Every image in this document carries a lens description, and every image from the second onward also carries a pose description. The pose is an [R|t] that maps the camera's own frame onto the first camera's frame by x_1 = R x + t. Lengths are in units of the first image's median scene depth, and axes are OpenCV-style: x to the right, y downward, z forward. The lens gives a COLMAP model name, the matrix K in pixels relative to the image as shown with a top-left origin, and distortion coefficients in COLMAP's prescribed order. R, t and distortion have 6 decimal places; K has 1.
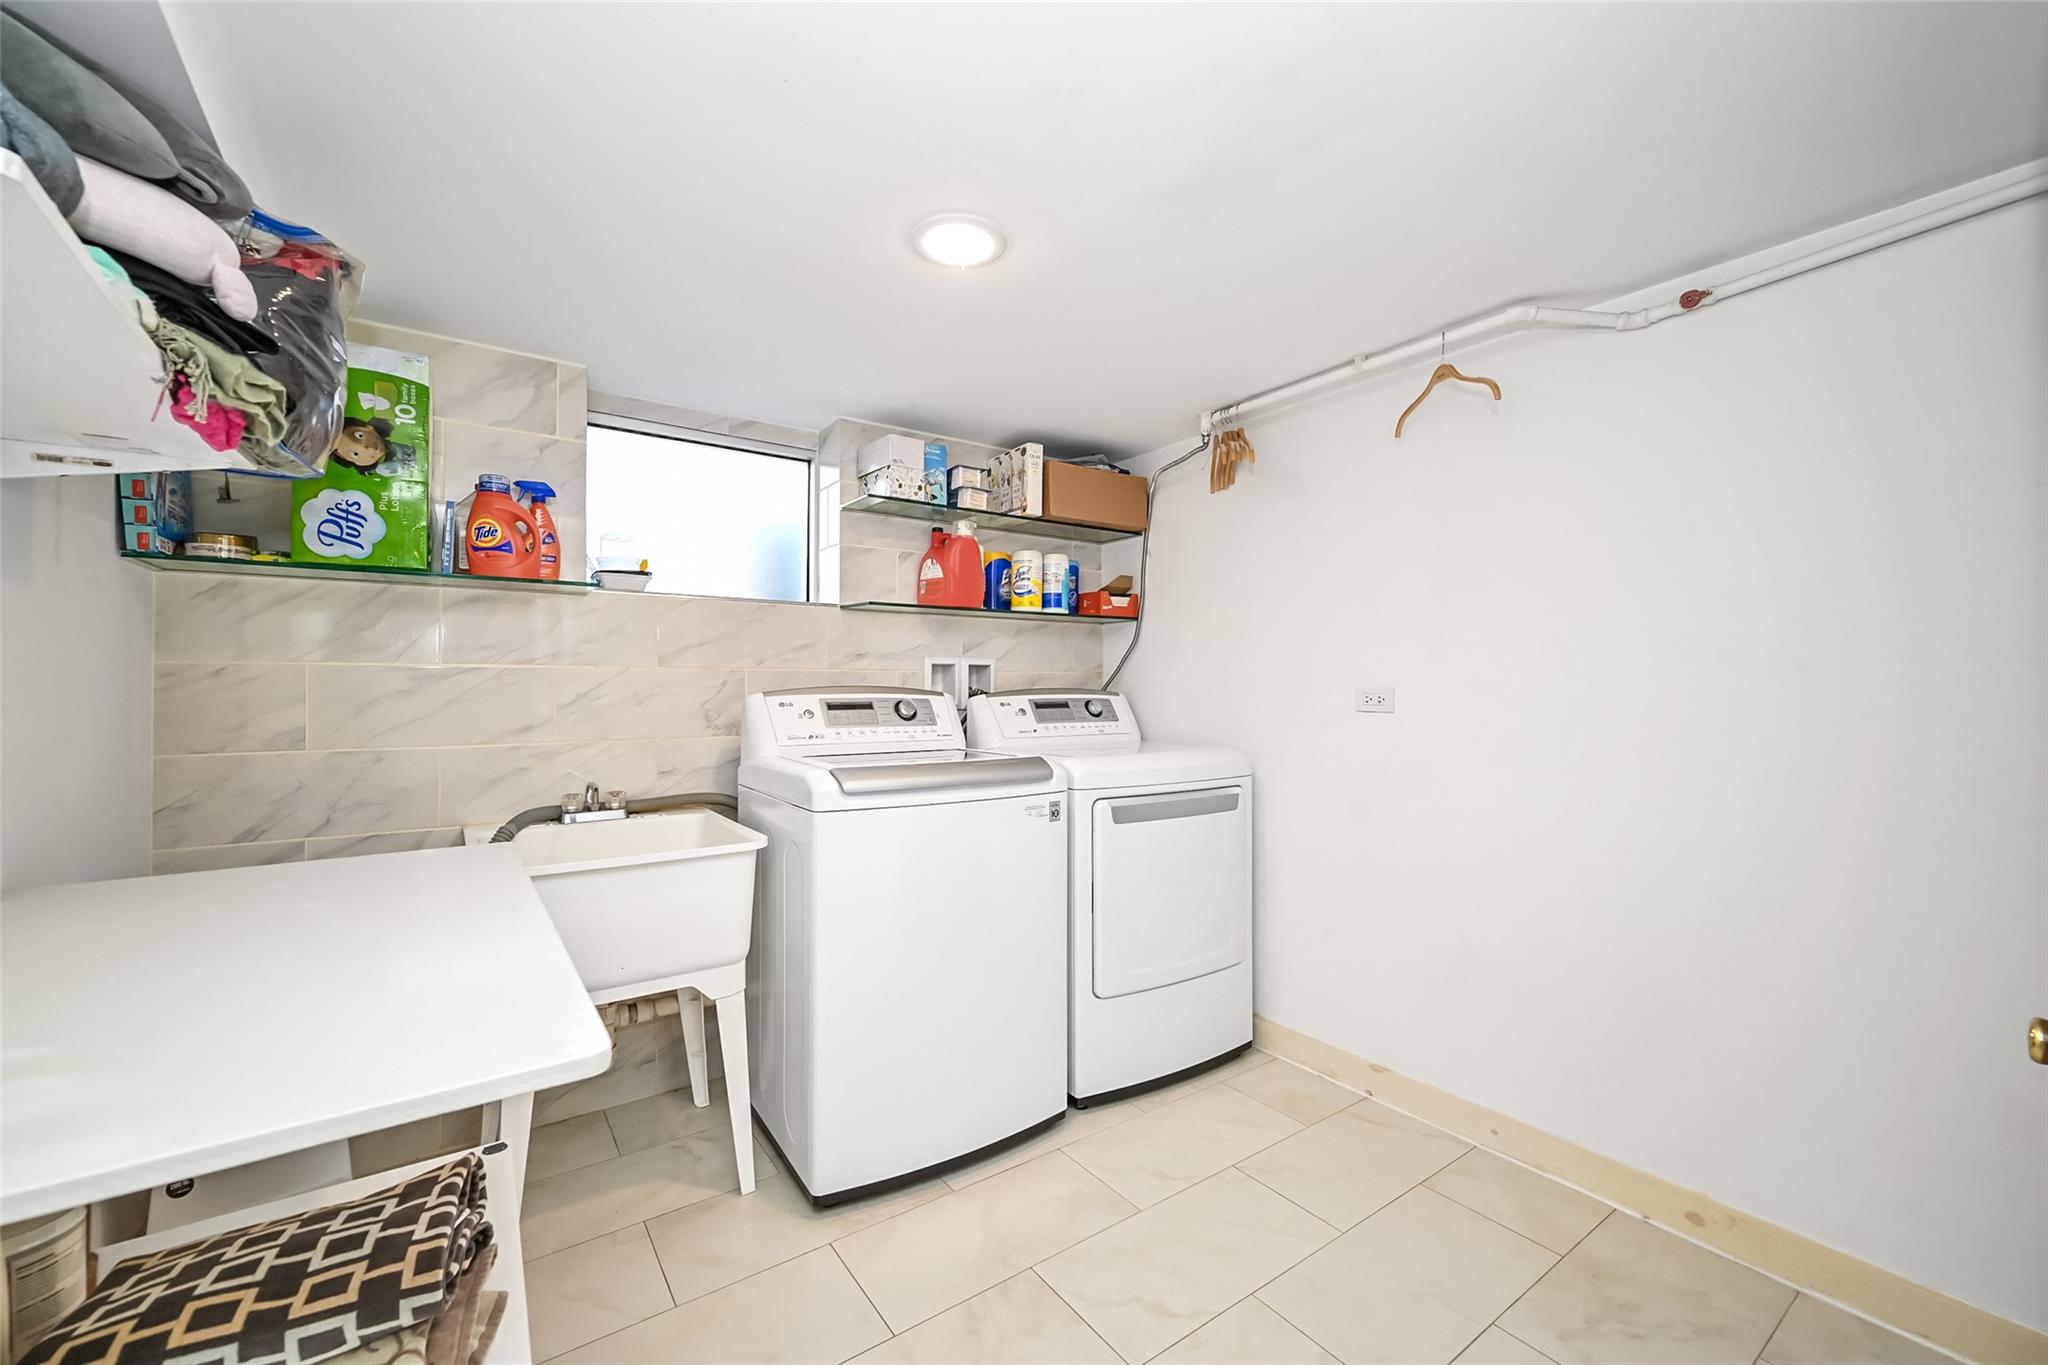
lens RADIAL K [[816.2, 0, 1024.3], [0, 816.2, 689.6], [0, 0, 1]] dist [-0.004254, -0.000285]
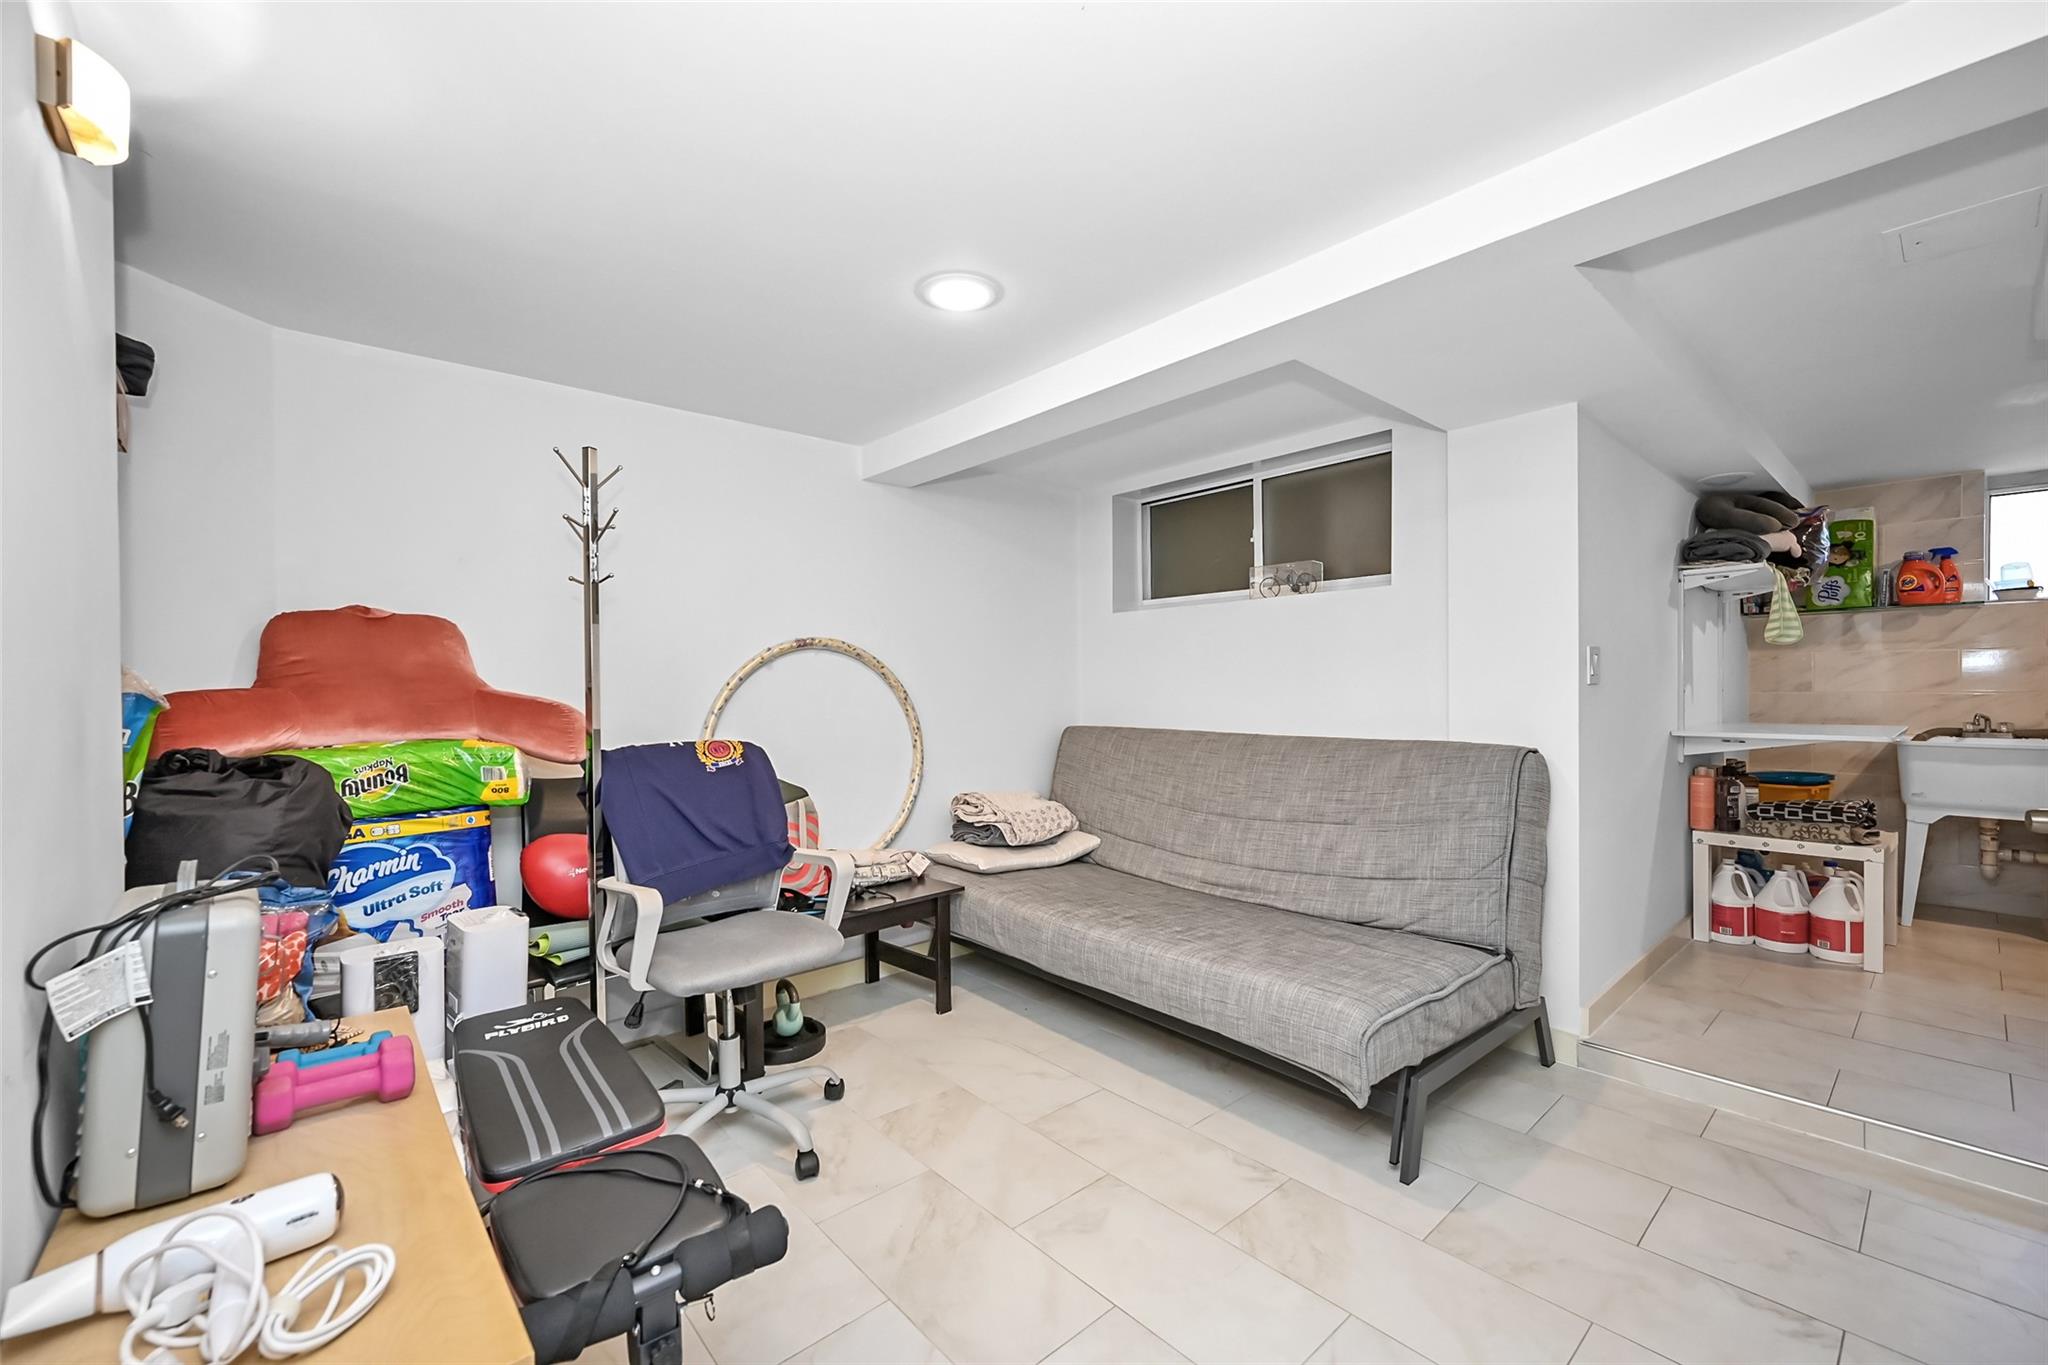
lens RADIAL K [[816.2, 0, 1026.6], [0, 816.2, 689.9], [0, 0, 1]] dist [-0.004254, -0.000285]
pose [[0.089508, 0.003853, -0.995979, 1.086189], [0.003865, 0.999984, 0.004216, 0.049440], [0.995979, -0.004227, 0.089492, -1.277096]]
